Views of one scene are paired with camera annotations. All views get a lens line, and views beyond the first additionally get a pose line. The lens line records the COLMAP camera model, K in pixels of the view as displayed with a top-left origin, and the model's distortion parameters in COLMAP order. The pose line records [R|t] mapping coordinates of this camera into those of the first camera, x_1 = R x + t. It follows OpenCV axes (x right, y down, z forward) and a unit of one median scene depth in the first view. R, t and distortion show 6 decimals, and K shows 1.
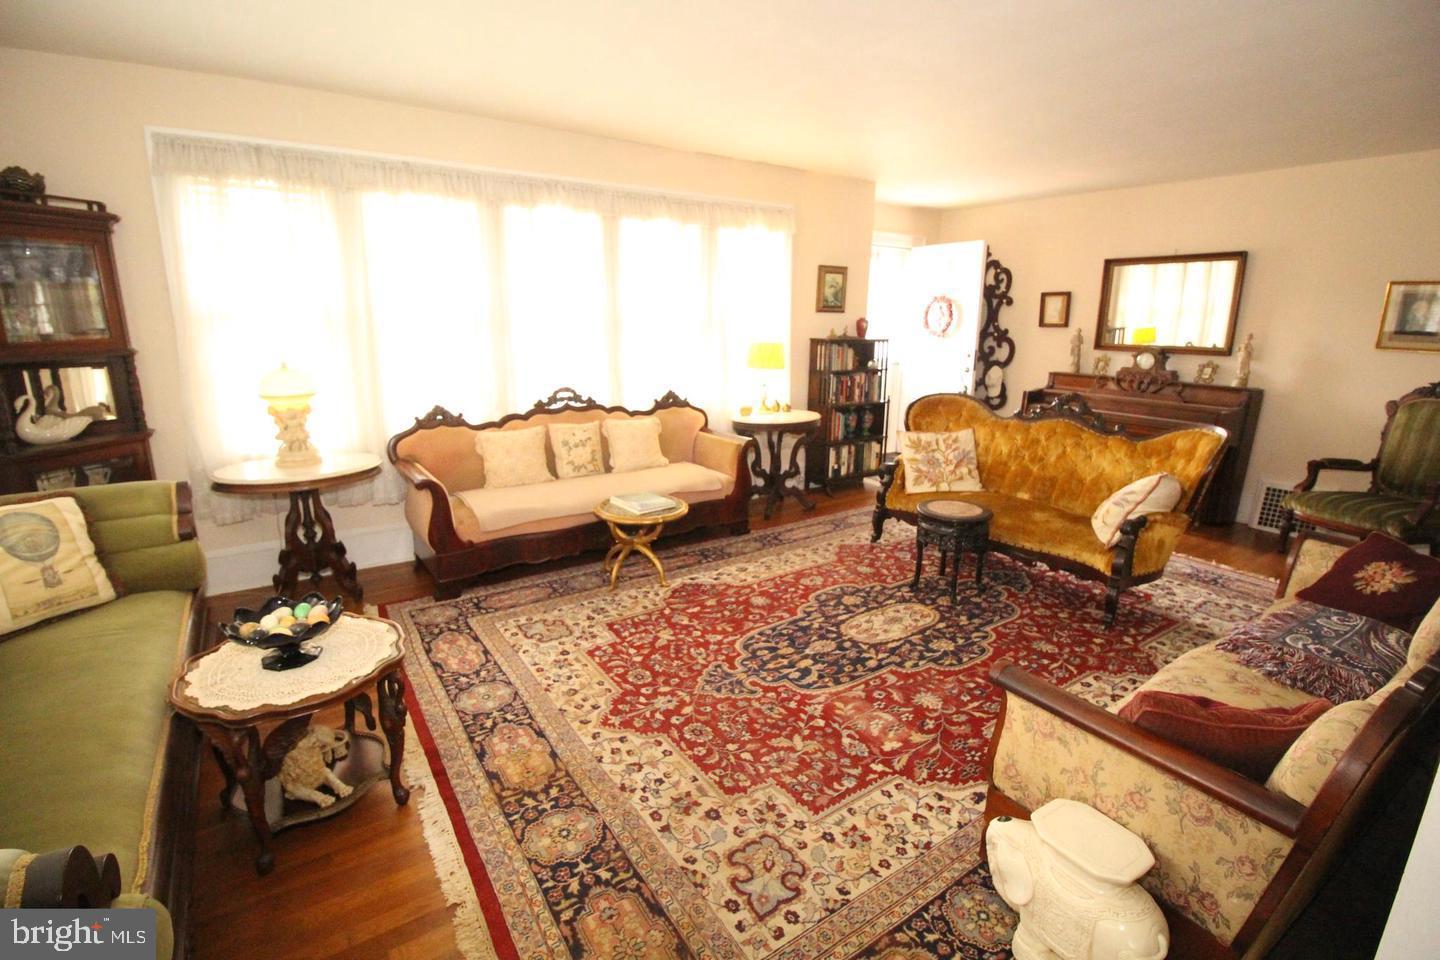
lens RADIAL K [[665.7, 0, 706.6], [0, 665.7, 471.0], [0, 0, 1]] dist [-0.003124, -0.009896]
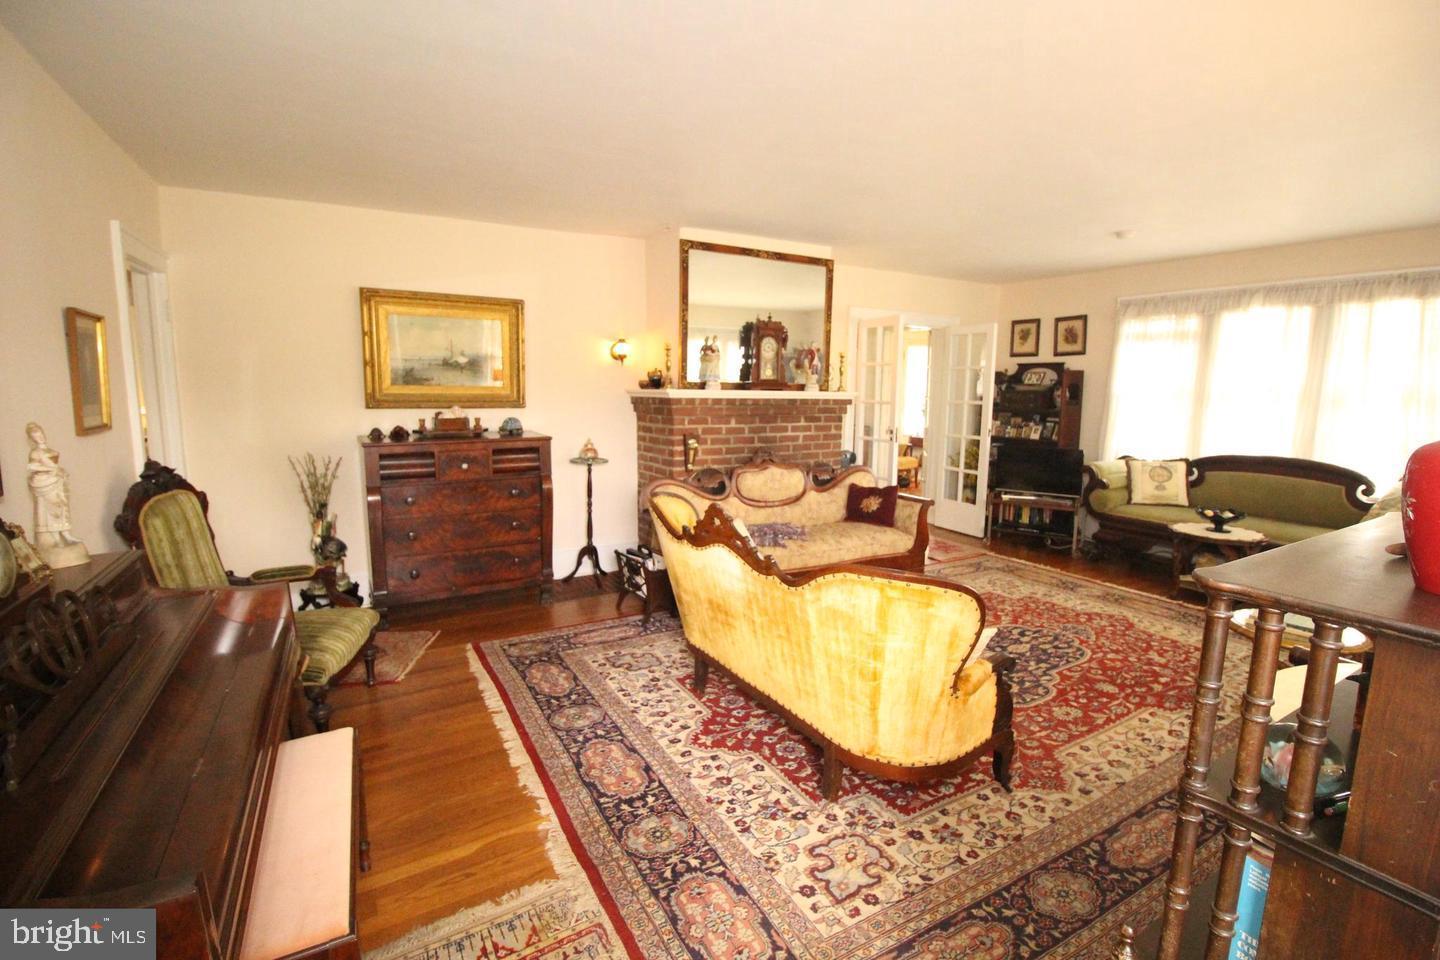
lens RADIAL K [[665.7, 0, 710.7], [0, 665.7, 471.2], [0, 0, 1]] dist [-0.003124, -0.009896]
pose [[-0.997730, -0.026565, 0.061887, 0.645514], [-0.002594, 0.933394, 0.358844, -0.468497], [-0.067298, 0.357869, -0.931343, 1.970513]]
